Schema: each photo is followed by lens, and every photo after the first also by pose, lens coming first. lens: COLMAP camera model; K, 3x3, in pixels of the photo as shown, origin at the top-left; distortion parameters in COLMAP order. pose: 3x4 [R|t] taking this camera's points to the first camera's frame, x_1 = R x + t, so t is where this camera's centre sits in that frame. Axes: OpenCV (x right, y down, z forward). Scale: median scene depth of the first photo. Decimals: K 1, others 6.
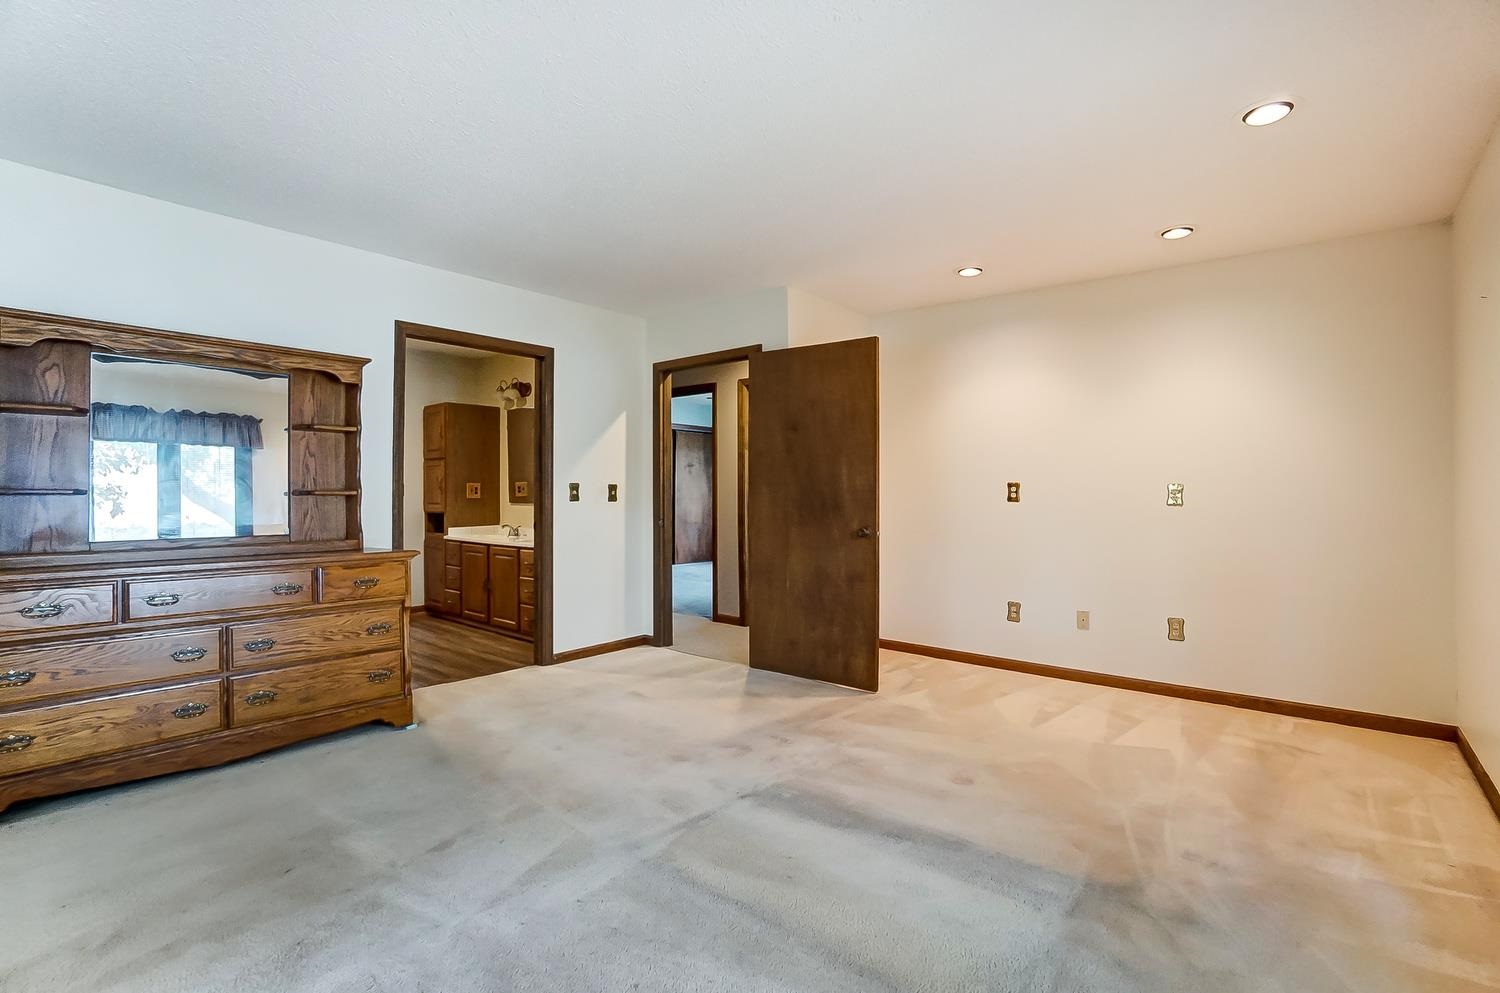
lens RADIAL K [[687.0, 0, 744.6], [0, 687.0, 498.3], [0, 0, 1]] dist [-0.051286, 0.010295]
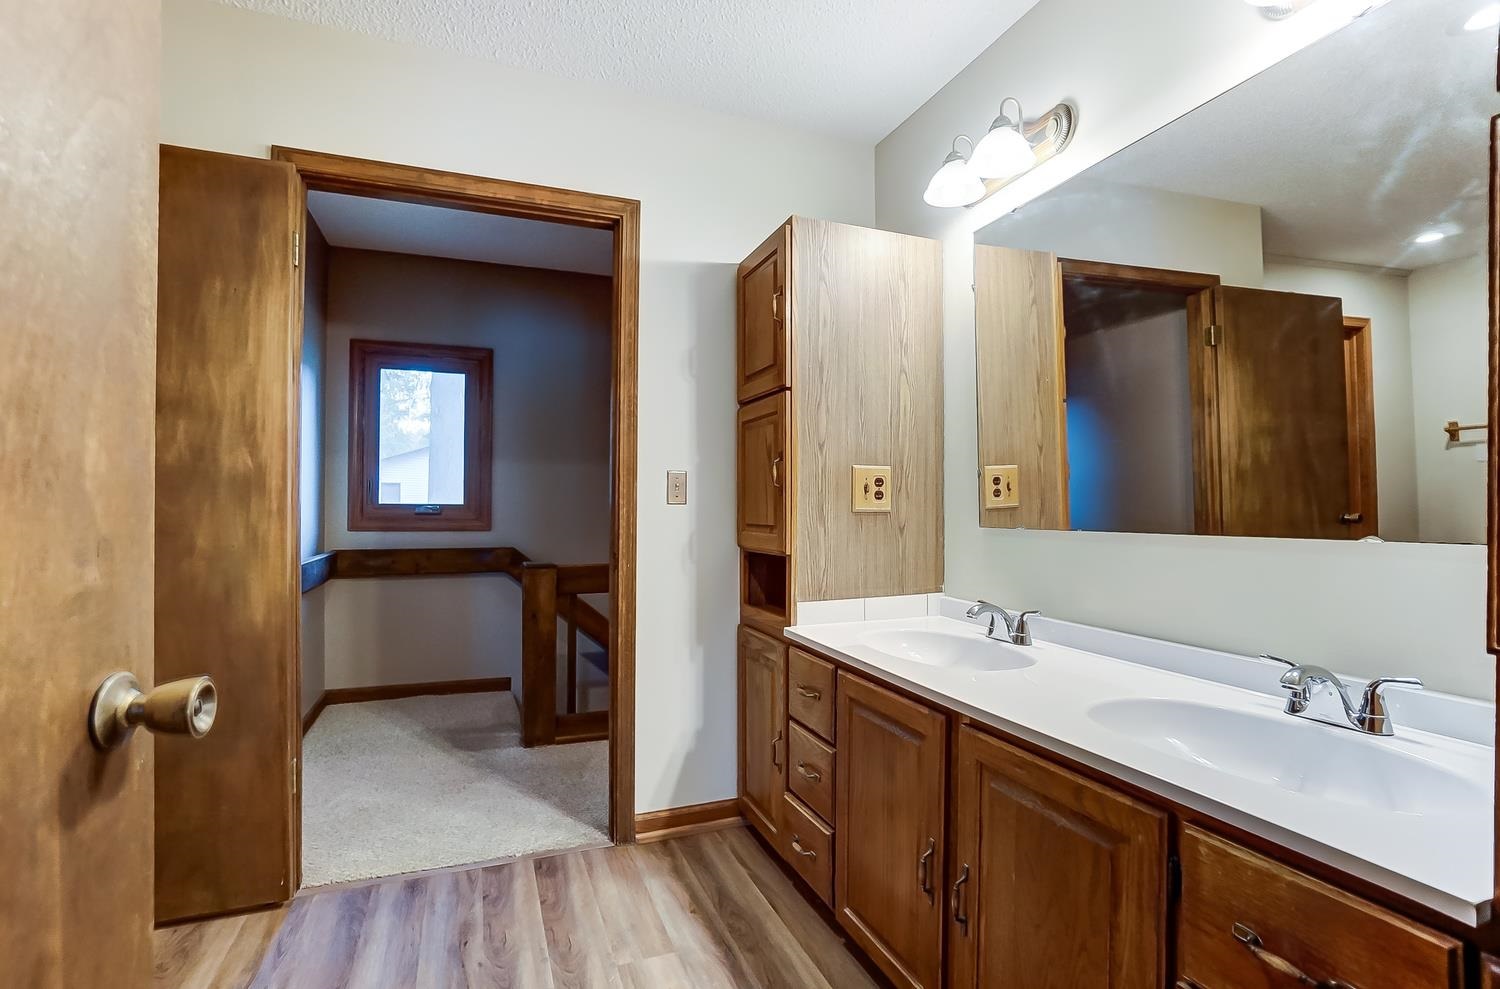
lens RADIAL K [[687.0, 0, 747.1], [0, 687.0, 495.8], [0, 0, 1]] dist [-0.051286, 0.010295]
pose [[0.874585, -0.009159, -0.484786, -0.294474], [-0.004153, 0.999643, -0.026379, 0.000939], [0.484855, 0.025084, 0.874235, 0.695728]]
